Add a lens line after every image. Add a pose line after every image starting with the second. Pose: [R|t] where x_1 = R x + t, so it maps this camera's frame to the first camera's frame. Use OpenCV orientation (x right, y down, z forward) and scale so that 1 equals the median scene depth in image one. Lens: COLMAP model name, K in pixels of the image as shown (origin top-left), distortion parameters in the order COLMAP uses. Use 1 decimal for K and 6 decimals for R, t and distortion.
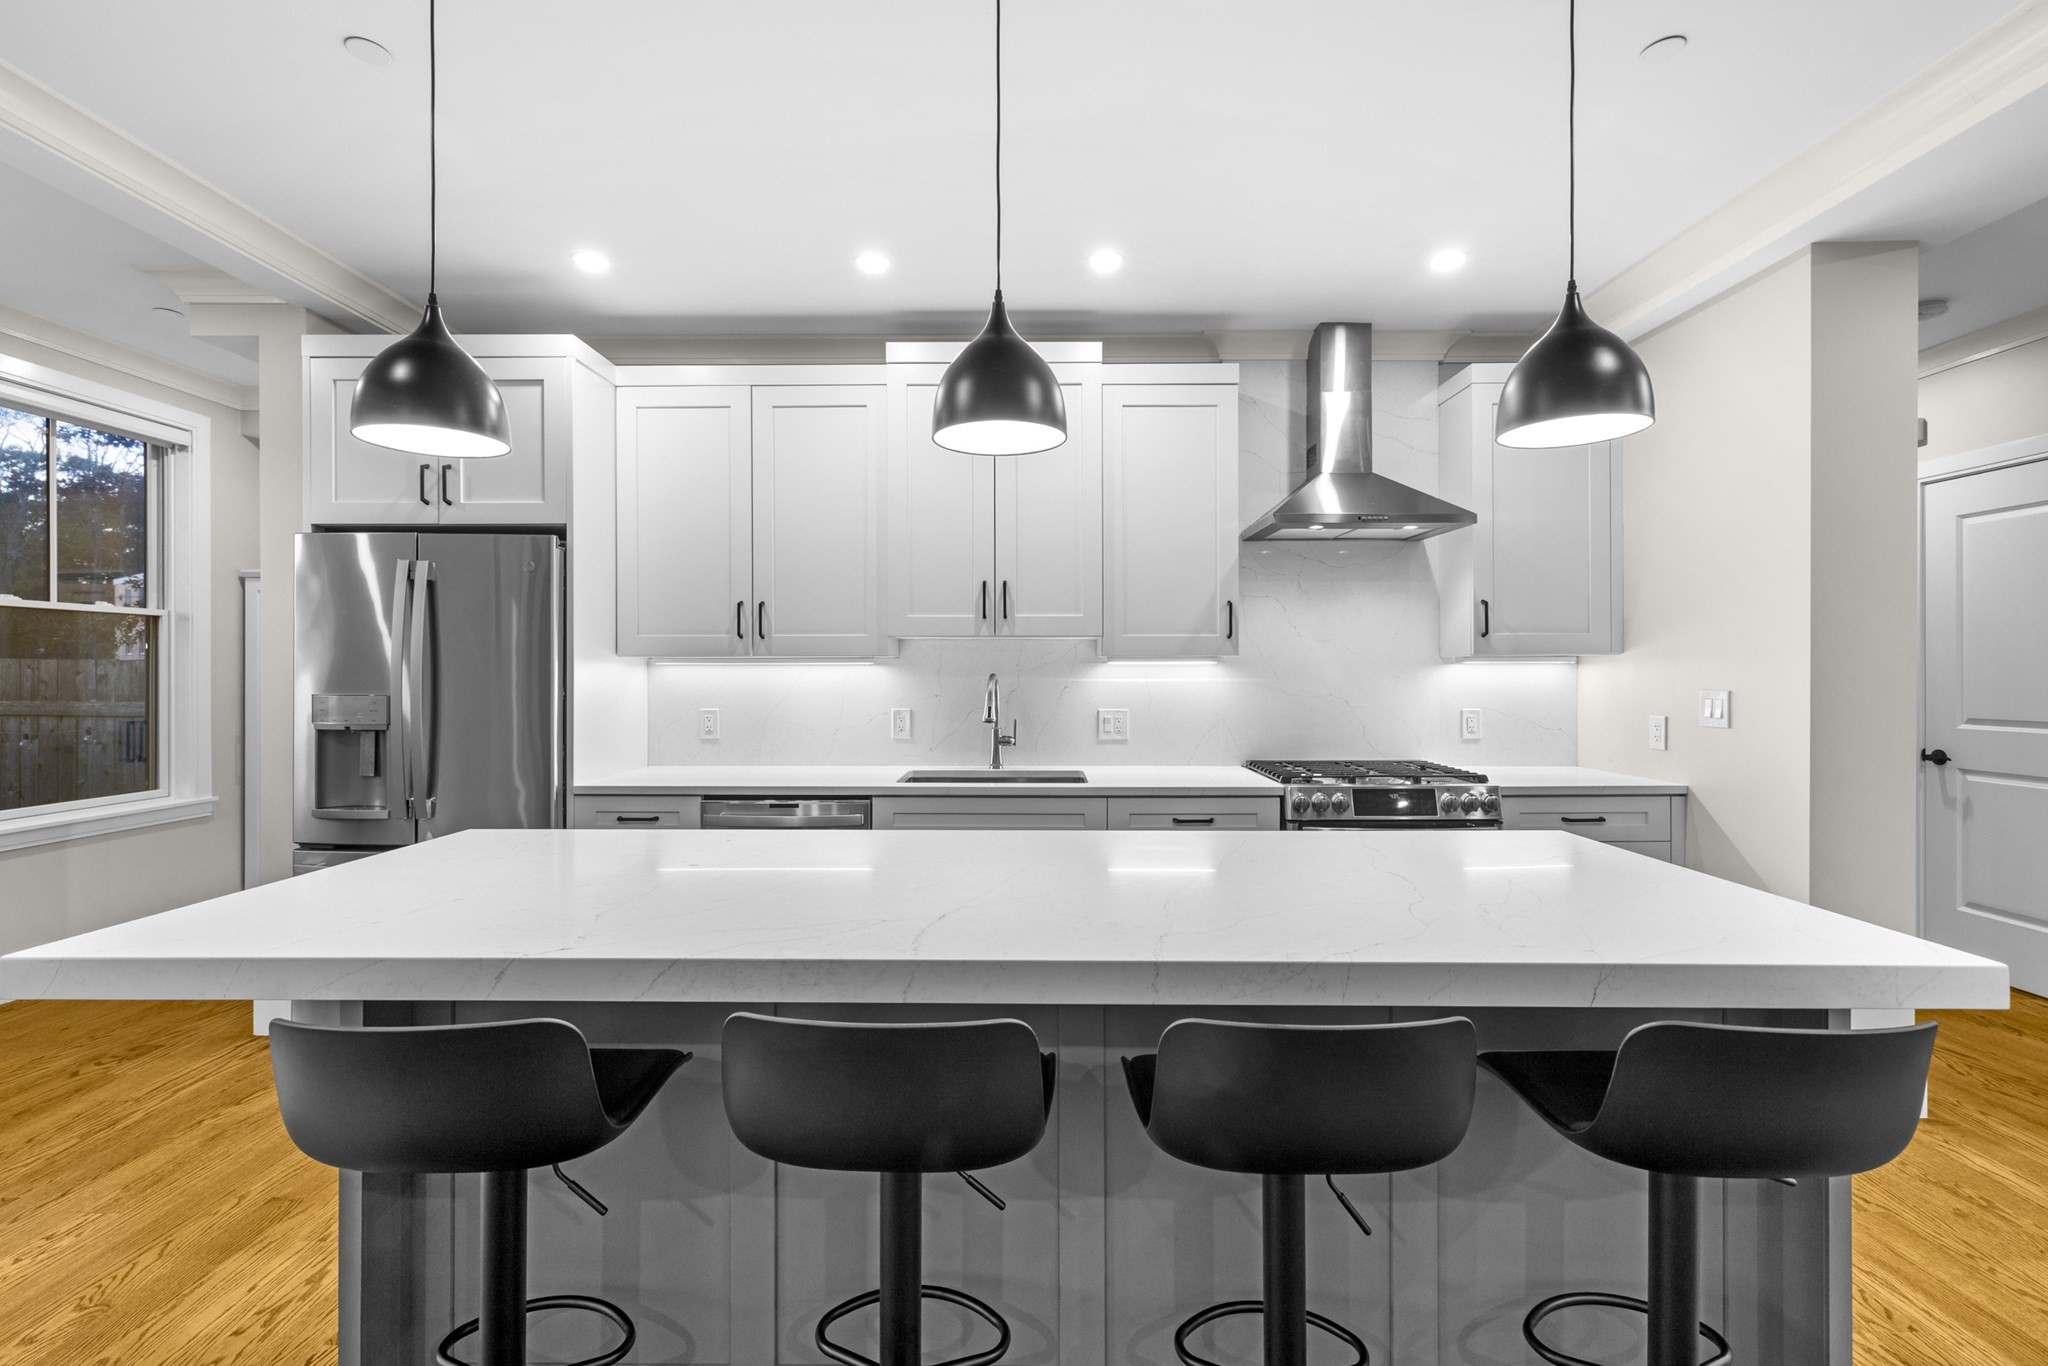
lens RADIAL K [[887.2, 0, 999.1], [0, 887.2, 673.2], [0, 0, 1]] dist [-0.000866, -0.000312]
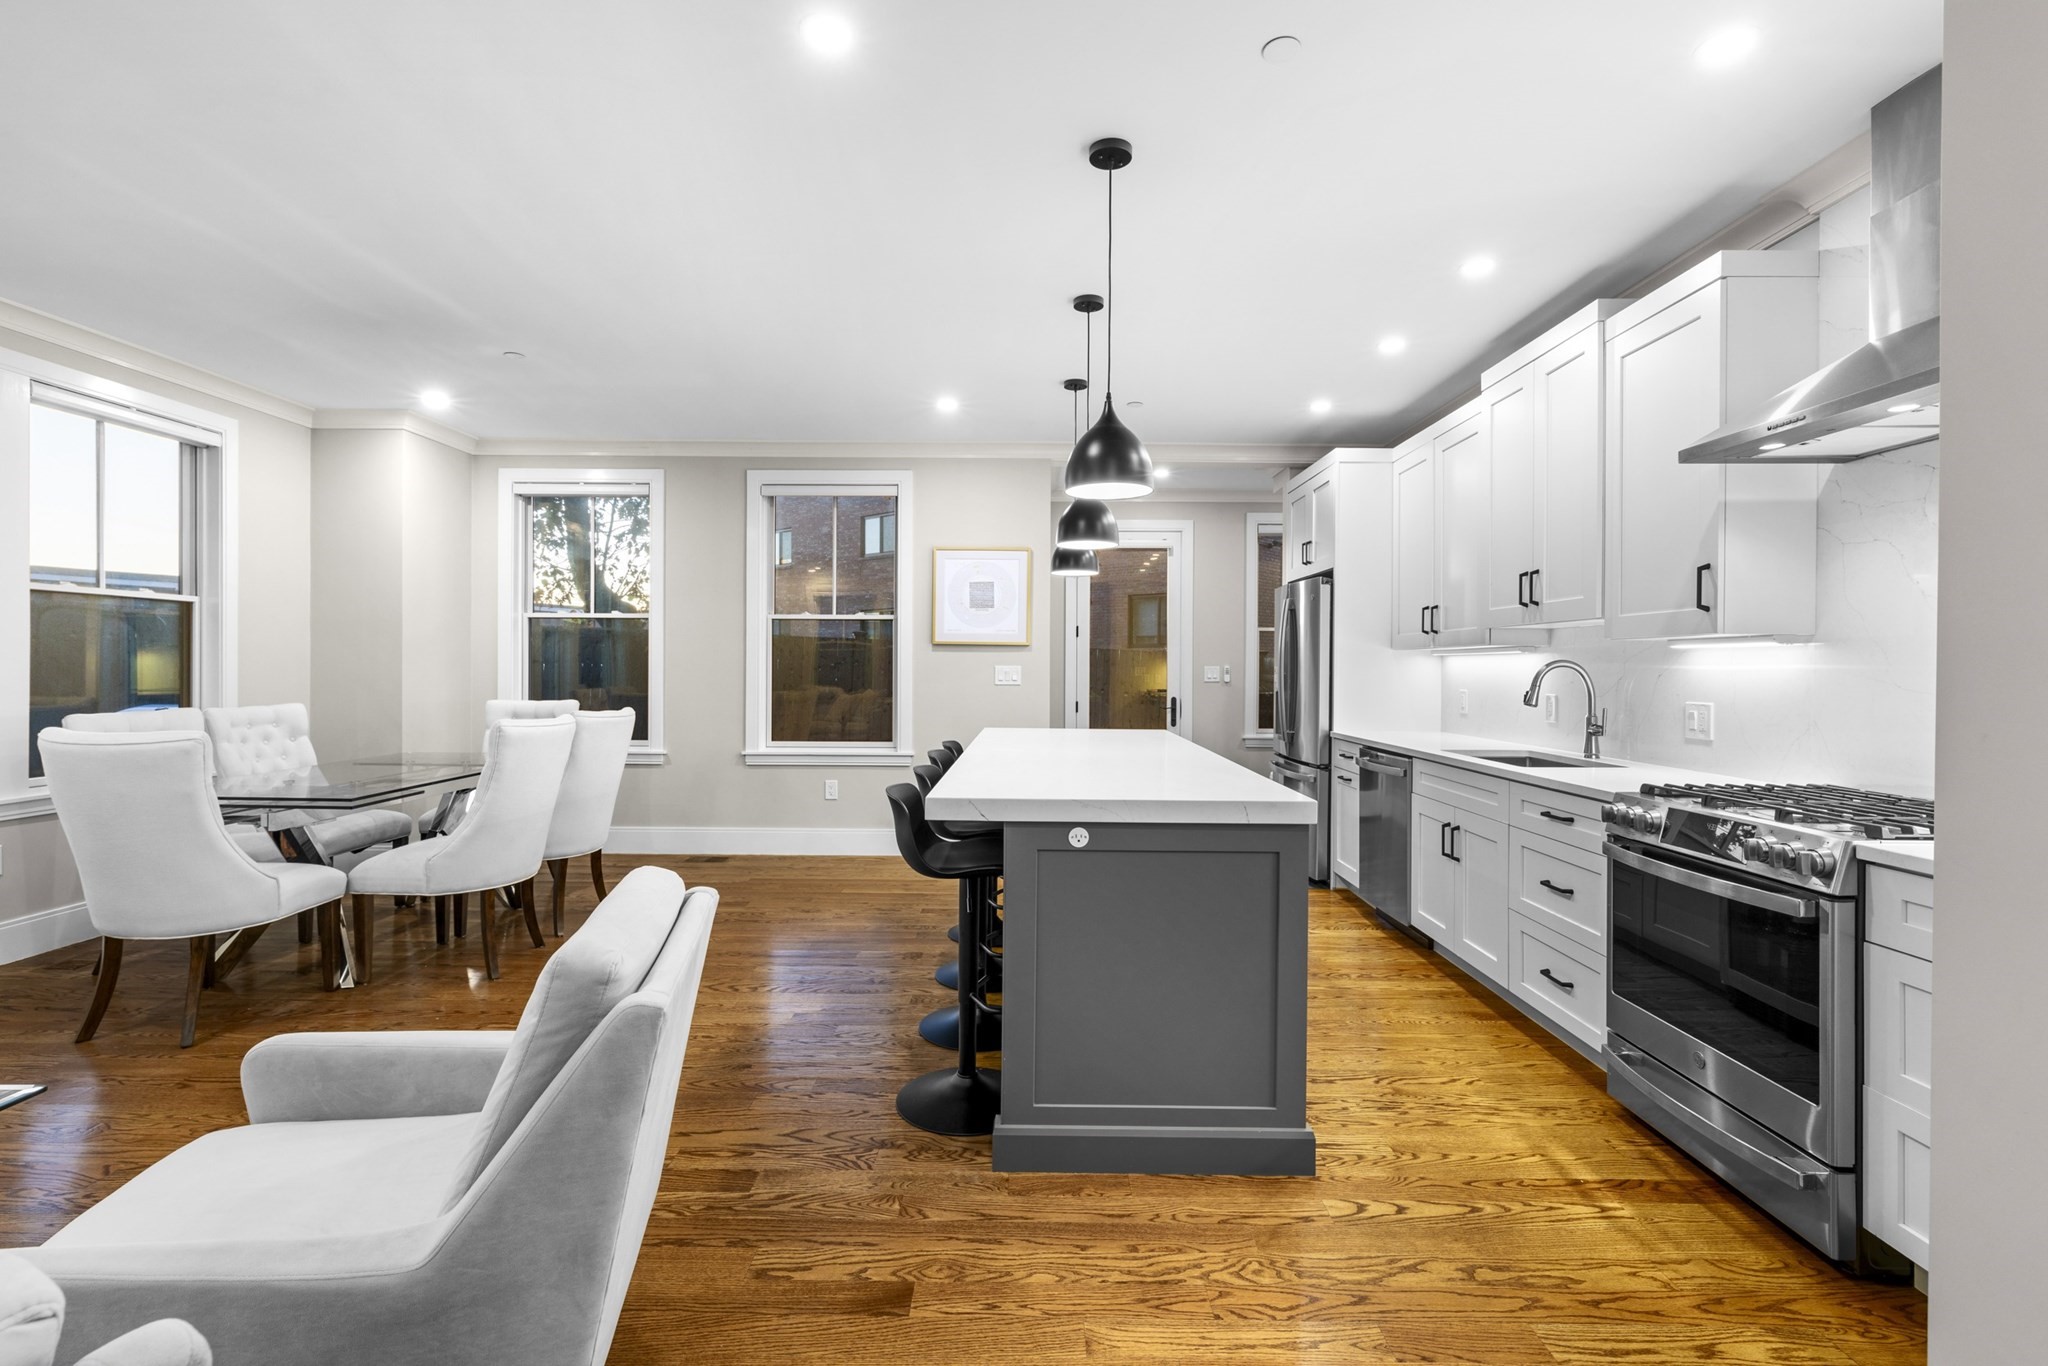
lens RADIAL K [[919.3, 0, 1039.4], [0, 919.3, 673.3], [0, 0, 1]] dist [0.000998, 0.000421]
pose [[0.017410, 0.007041, -0.999824, 1.061168], [-0.007784, 0.999946, 0.006906, 0.013357], [0.999818, 0.007662, 0.017464, 0.406598]]
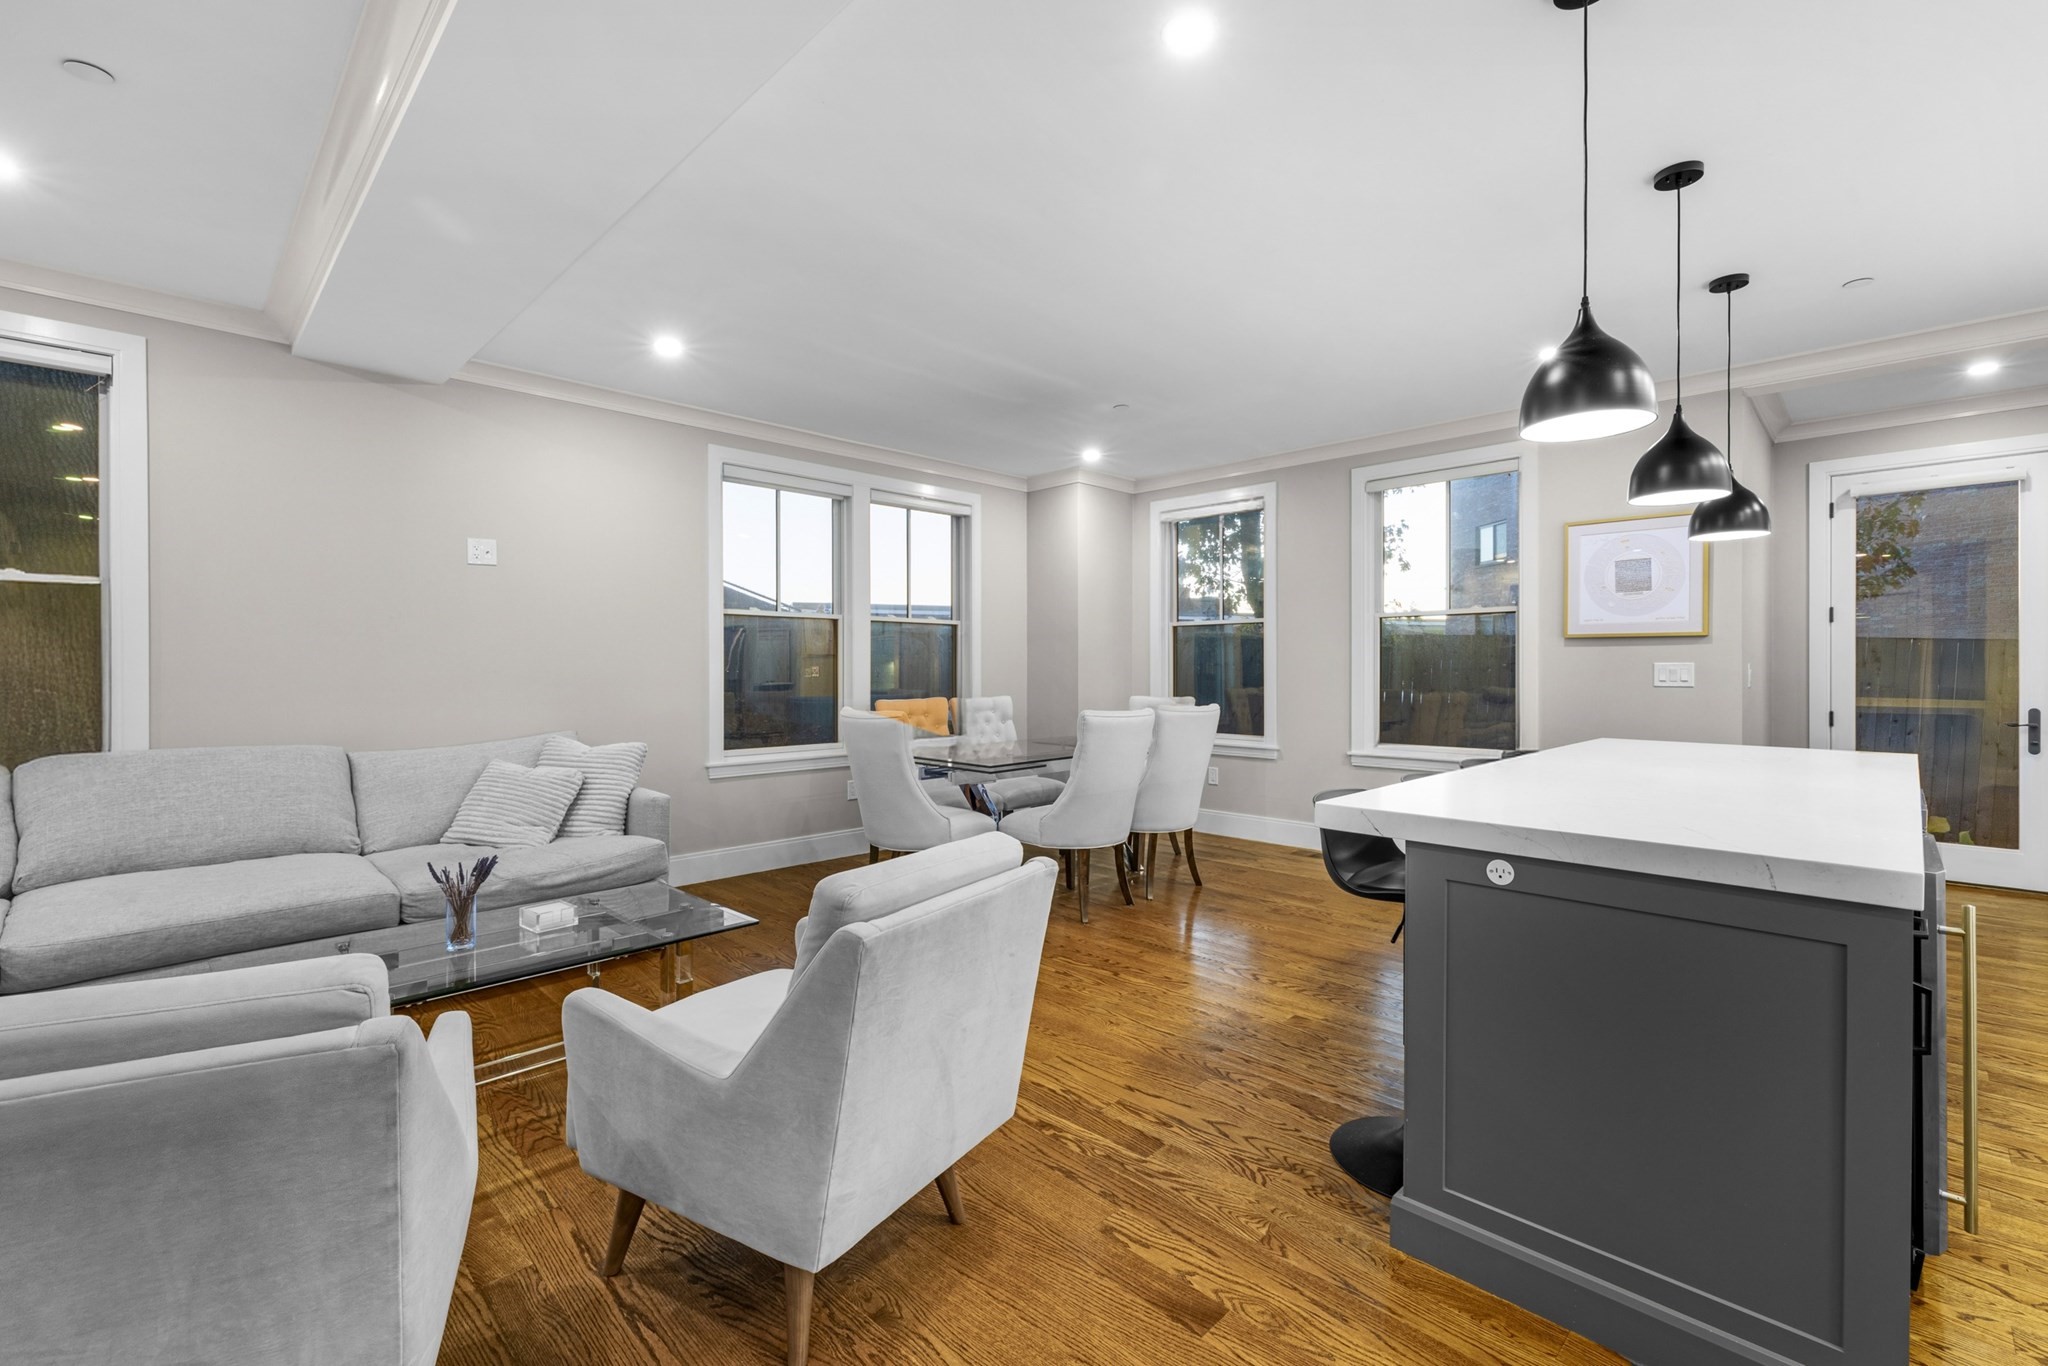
lens RADIAL K [[894.3, 0, 1017.4], [0, 894.3, 671.4], [0, 0, 1]] dist [-0.000301, 0.000421]
pose [[-0.700458, 0.003173, -0.713686, 0.954367], [0.000306, 0.999991, 0.004146, 0.019234], [0.713693, 0.002686, -0.700453, 0.613537]]
